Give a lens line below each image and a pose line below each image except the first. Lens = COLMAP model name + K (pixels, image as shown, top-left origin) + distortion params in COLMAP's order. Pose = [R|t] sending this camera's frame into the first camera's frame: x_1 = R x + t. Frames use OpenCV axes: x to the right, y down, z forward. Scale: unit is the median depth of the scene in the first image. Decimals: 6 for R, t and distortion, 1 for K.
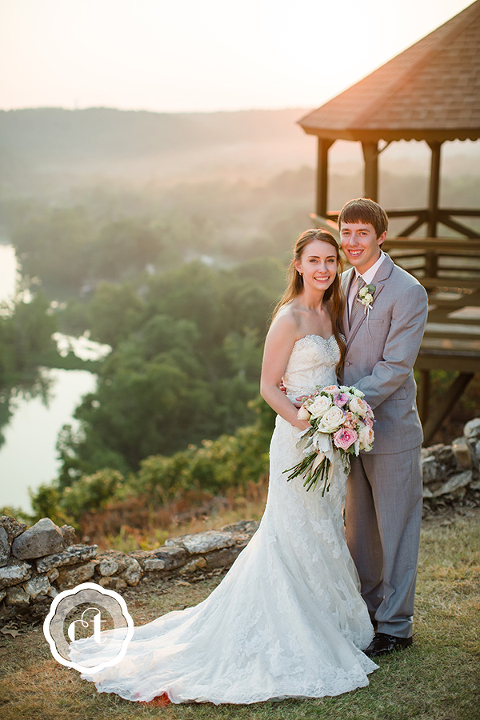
lens RADIAL K [[1039.7, 0, 240.0], [0, 1039.7, 360.0], [0, 0, 1]] dist [-0.183122, 0.370195]
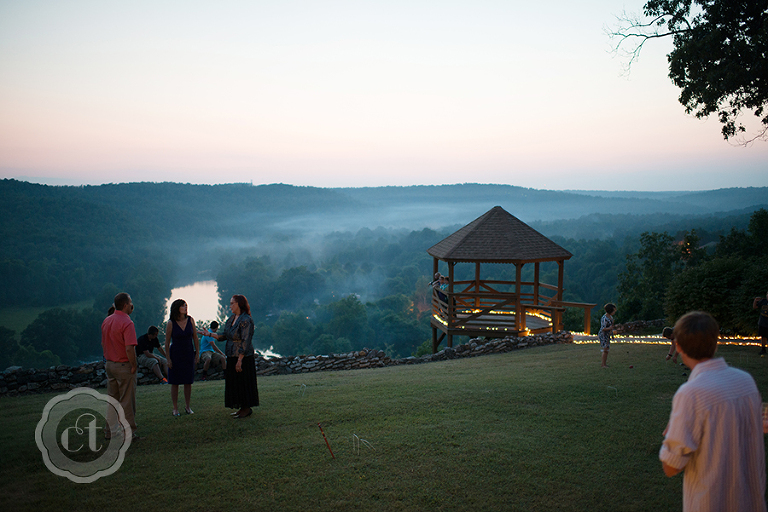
lens RADIAL K [[781.7, 0, 384.0], [0, 781.7, 256.0], [0, 0, 1]] dist [-0.060006, 0.008858]
pose [[0.999934, 0.008380, 0.007883, -0.006866], [-0.007142, 0.989309, -0.145659, 0.008479], [-0.009020, 0.145593, 0.989303, -0.097592]]
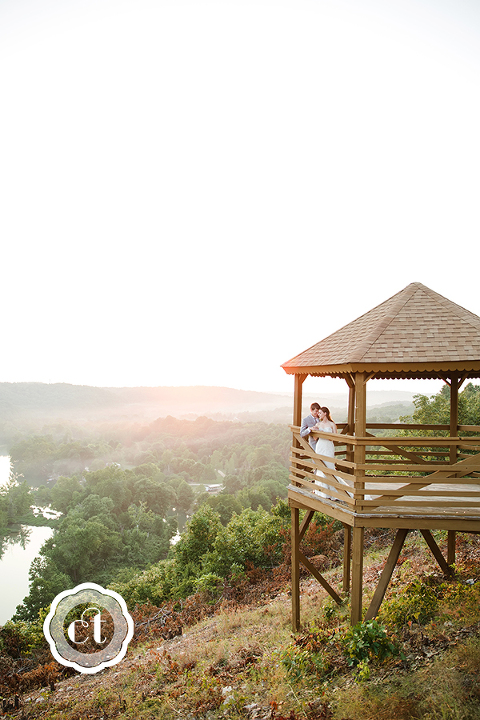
lens RADIAL K [[527.1, 0, 240.0], [0, 527.1, 360.0], [0, 0, 1]] dist [-0.117638, 0.107163]
pose [[0.979674, 0.035950, 0.197349, -0.014389], [0.022753, 0.957547, -0.287379, -0.001033], [-0.199302, 0.286028, 0.937265, 0.023257]]
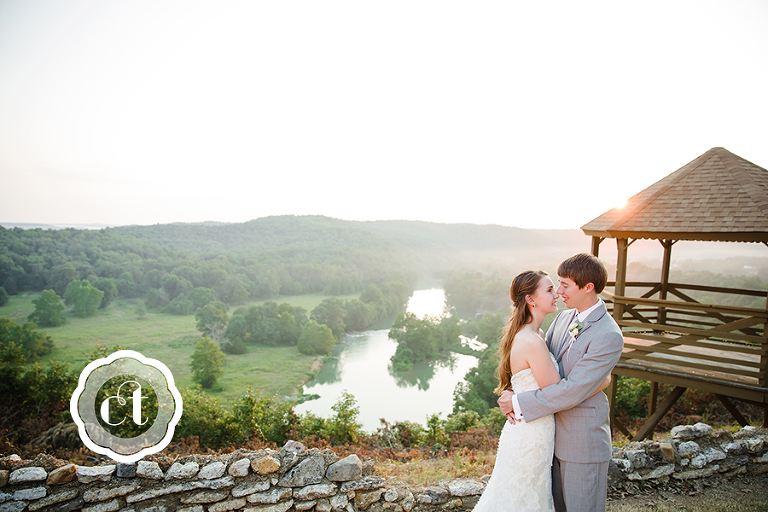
lens RADIAL K [[518.8, 0, 384.0], [0, 518.8, 256.0], [0, 0, 1]] dist [-0.105989, 0.077435]
pose [[0.941700, 0.060448, -0.330979, 0.002743], [-0.118498, 0.980285, -0.158115, -0.000605], [0.314896, 0.188117, 0.930297, 0.008555]]
